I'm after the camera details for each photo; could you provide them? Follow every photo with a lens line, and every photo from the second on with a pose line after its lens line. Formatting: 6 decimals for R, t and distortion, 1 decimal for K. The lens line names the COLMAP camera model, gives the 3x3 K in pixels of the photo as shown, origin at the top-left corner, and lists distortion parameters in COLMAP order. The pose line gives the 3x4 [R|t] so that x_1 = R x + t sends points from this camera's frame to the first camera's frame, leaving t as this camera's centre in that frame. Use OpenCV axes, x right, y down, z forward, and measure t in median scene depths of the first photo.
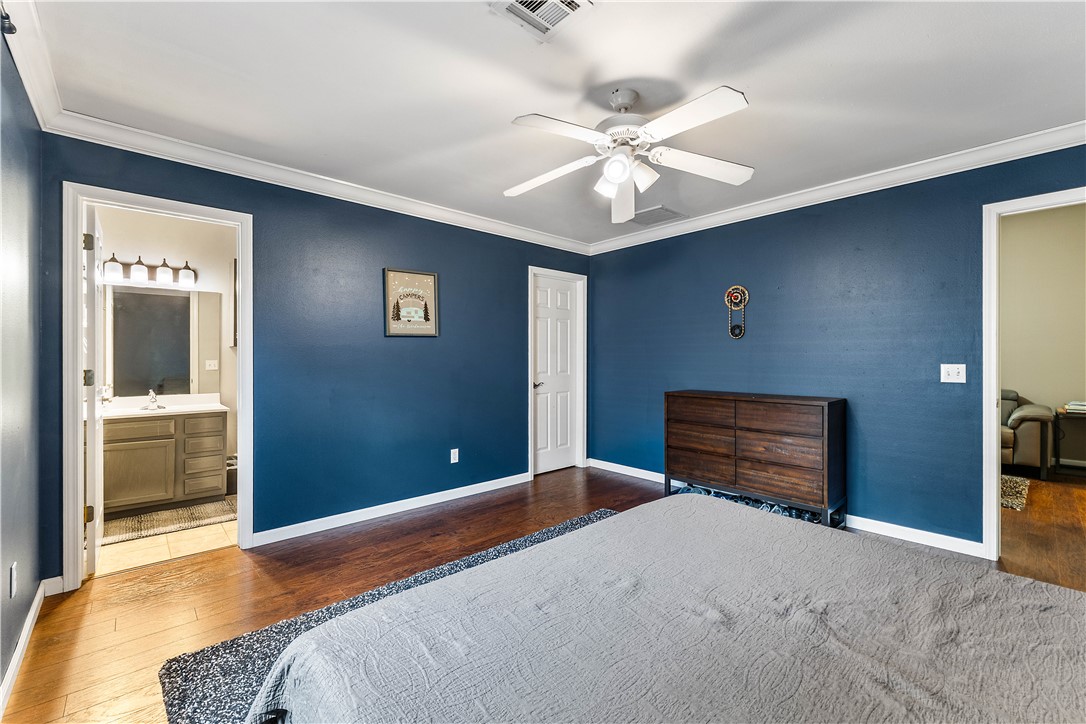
lens RADIAL K [[447.8, 0, 541.2], [0, 447.8, 357.0], [0, 0, 1]] dist [-0.001955, -0.000289]
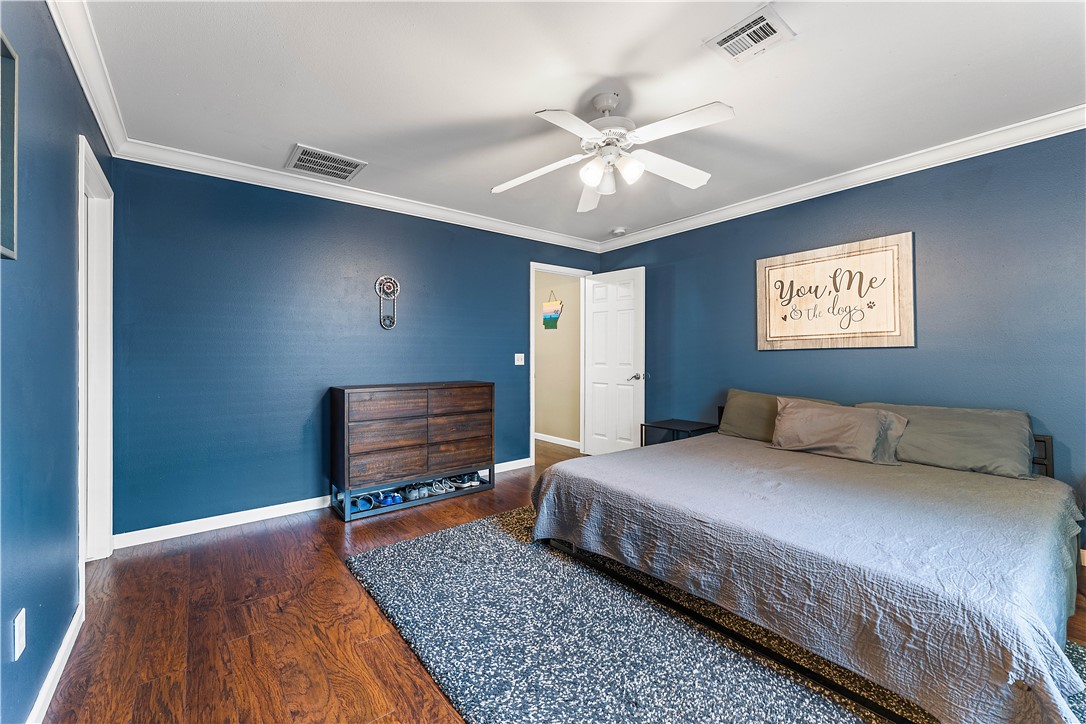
lens RADIAL K [[433.7, 0, 536.2], [0, 433.7, 361.9], [0, 0, 1]] dist [0.001051, -0.000151]
pose [[0.069883, -0.013383, 0.997465, -0.517684], [0.000474, 0.999910, 0.013382, 0.018881], [-0.997555, -0.000462, 0.069883, 0.649854]]
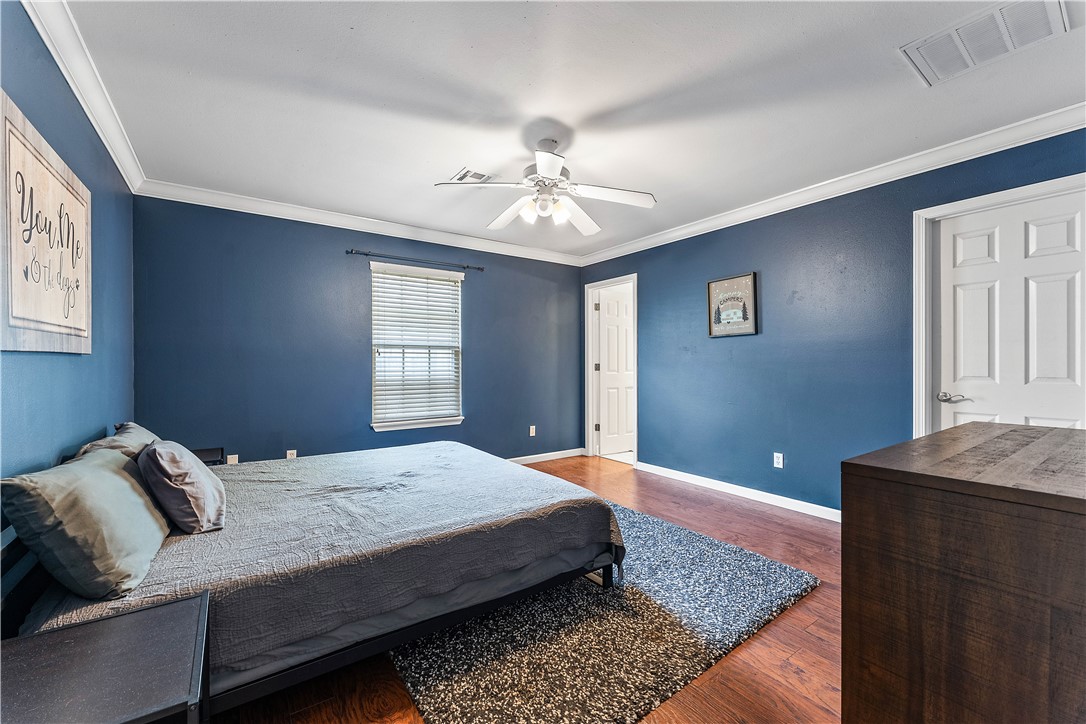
lens RADIAL K [[433.7, 0, 536.2], [0, 433.7, 361.9], [0, 0, 1]] dist [0.001051, -0.000151]
pose [[-0.120119, -0.001824, -0.992758, 0.829294], [0.004902, 0.999985, -0.002430, 0.016987], [0.992747, -0.005159, -0.120108, 0.659635]]
